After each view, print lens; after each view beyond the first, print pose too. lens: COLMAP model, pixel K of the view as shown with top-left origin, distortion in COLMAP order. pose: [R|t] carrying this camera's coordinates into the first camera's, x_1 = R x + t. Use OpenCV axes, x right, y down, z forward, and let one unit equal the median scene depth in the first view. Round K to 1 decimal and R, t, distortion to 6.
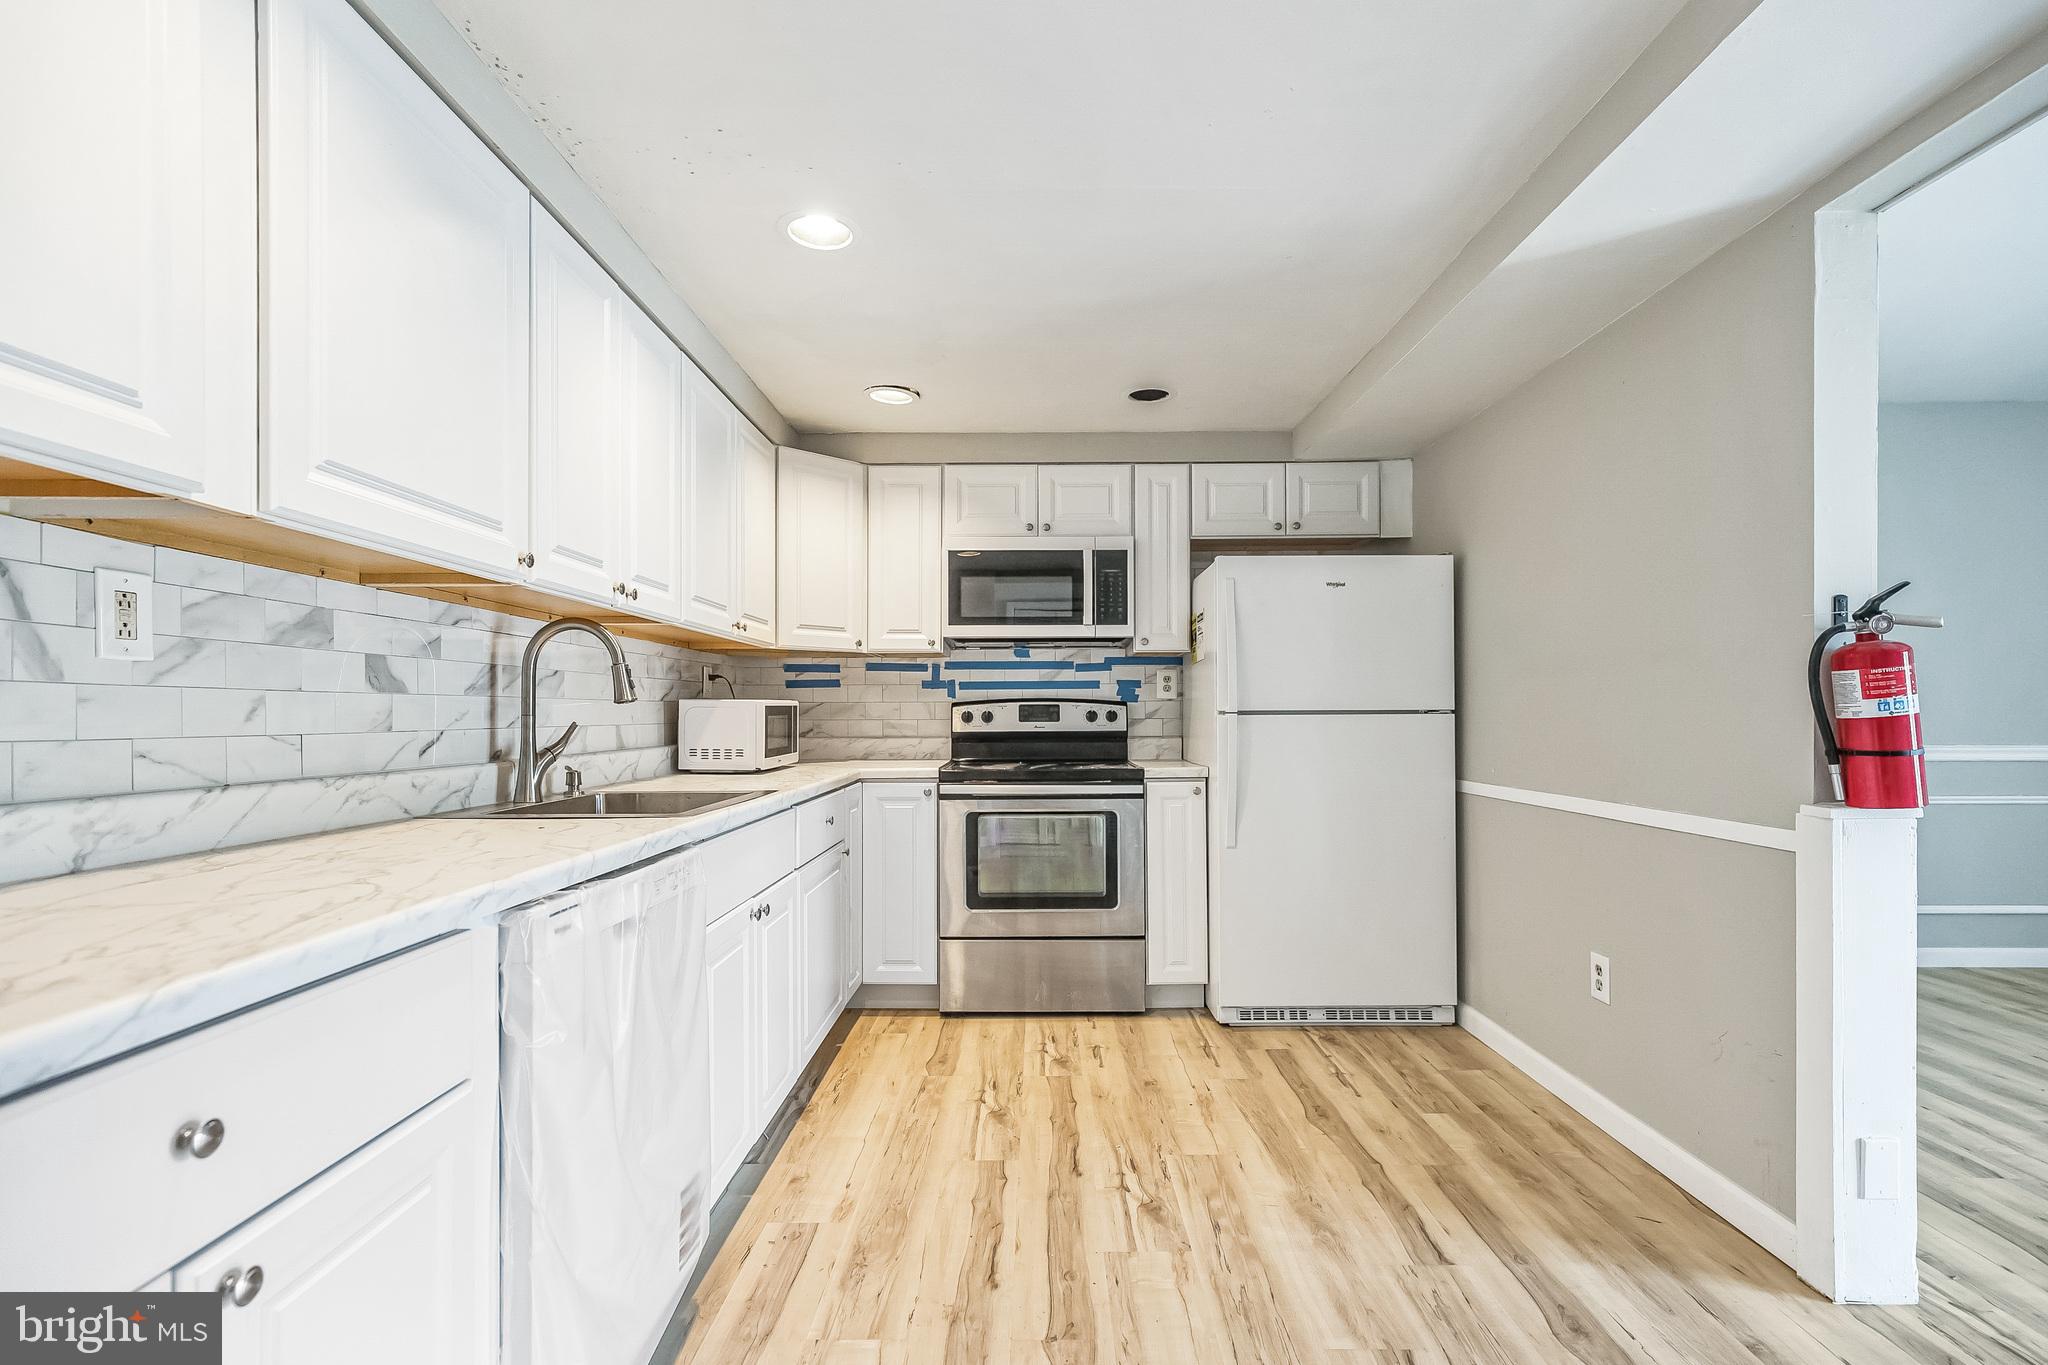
lens RADIAL K [[934.0, 0, 1023.3], [0, 934.0, 700.7], [0, 0, 1]] dist [0.001691, 0.000706]
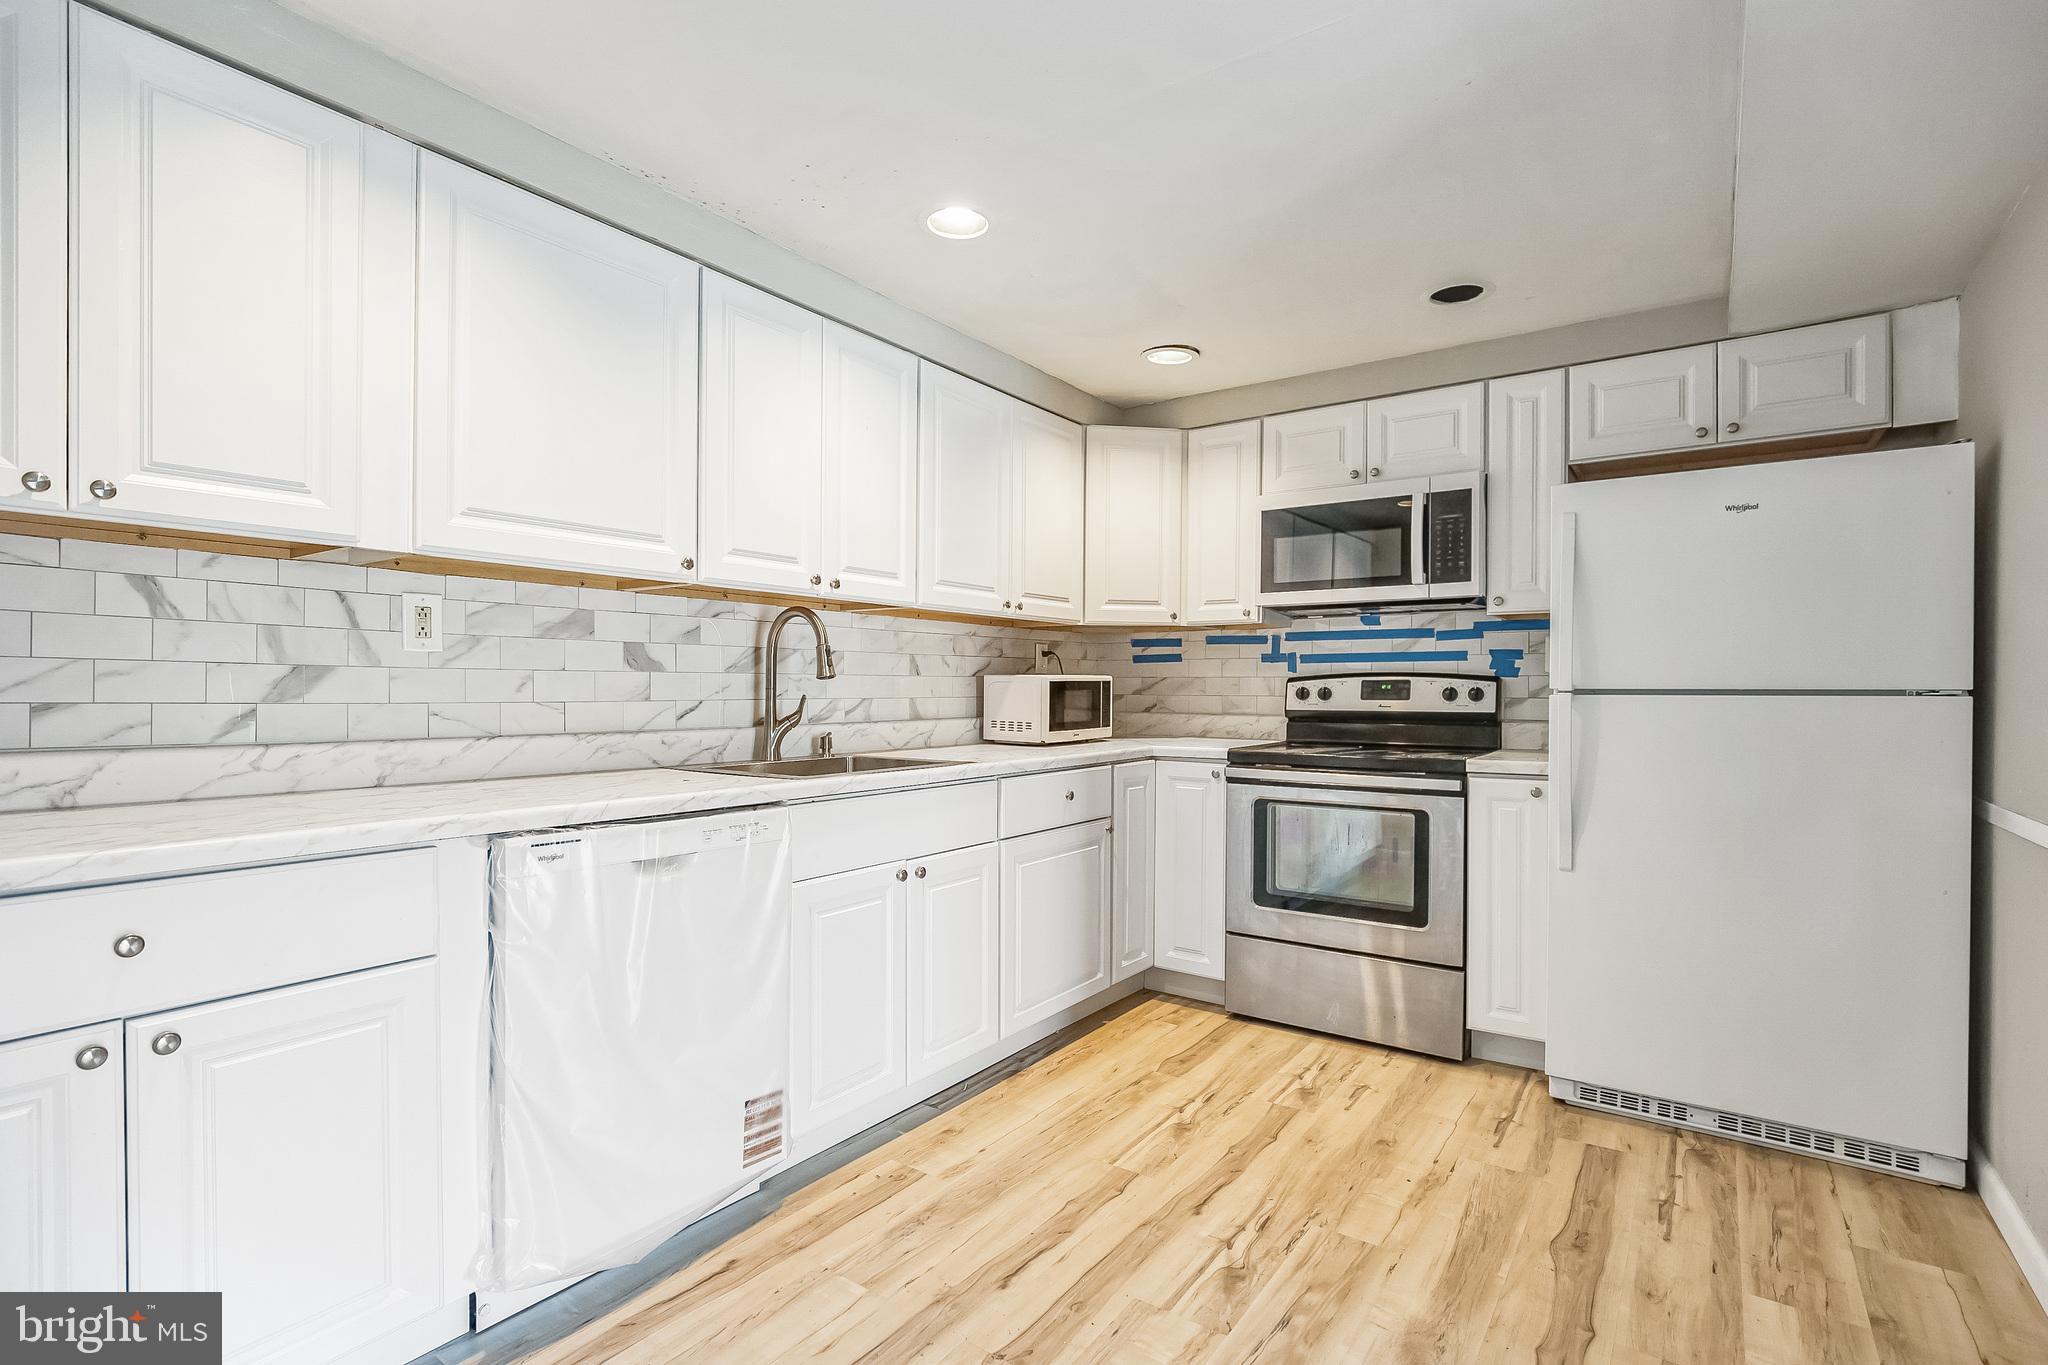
lens RADIAL K [[947.9, 0, 1024.0], [0, 947.9, 682.5], [0, 0, 1]] dist [-0.015201, 0.001134]
pose [[0.818872, 0.003082, -0.573968, 0.302517], [0.001851, 0.999966, 0.008009, -0.001348], [0.573973, -0.007620, 0.818839, 0.124849]]
